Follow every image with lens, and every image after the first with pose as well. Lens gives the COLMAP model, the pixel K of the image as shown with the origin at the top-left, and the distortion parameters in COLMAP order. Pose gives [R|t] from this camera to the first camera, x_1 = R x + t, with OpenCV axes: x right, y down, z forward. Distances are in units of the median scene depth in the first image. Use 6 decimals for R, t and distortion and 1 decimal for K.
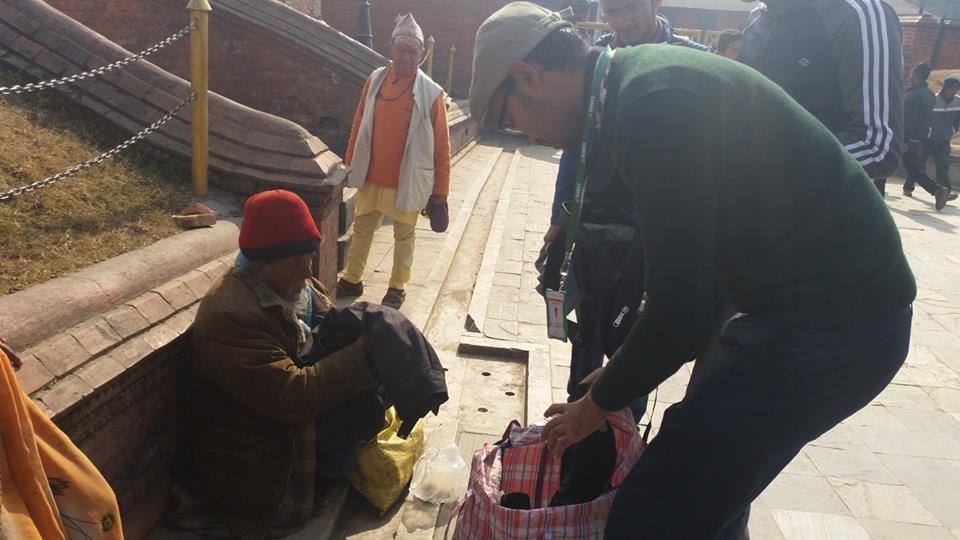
lens RADIAL K [[749.1, 0, 481.4], [0, 749.1, 276.1], [0, 0, 1]] dist [0.062918, -0.034542]
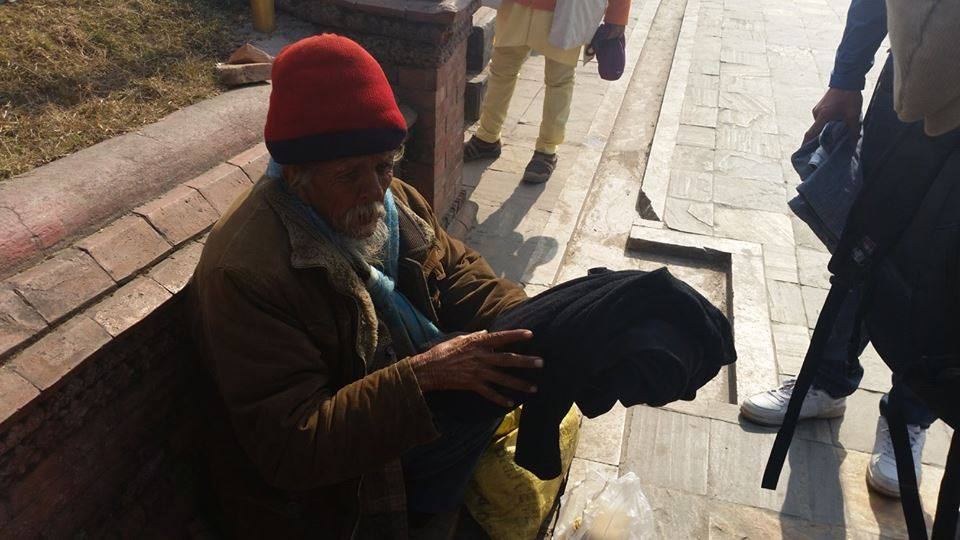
lens RADIAL K [[749.1, 0, 469.8], [0, 749.1, 262.9], [0, 0, 1]] dist [0.062918, -0.034542]
pose [[0.977158, 0.059188, -0.204108, -0.033668], [-0.012603, 0.974883, 0.222360, -0.048910], [0.212142, -0.214708, 0.953360, 0.301378]]
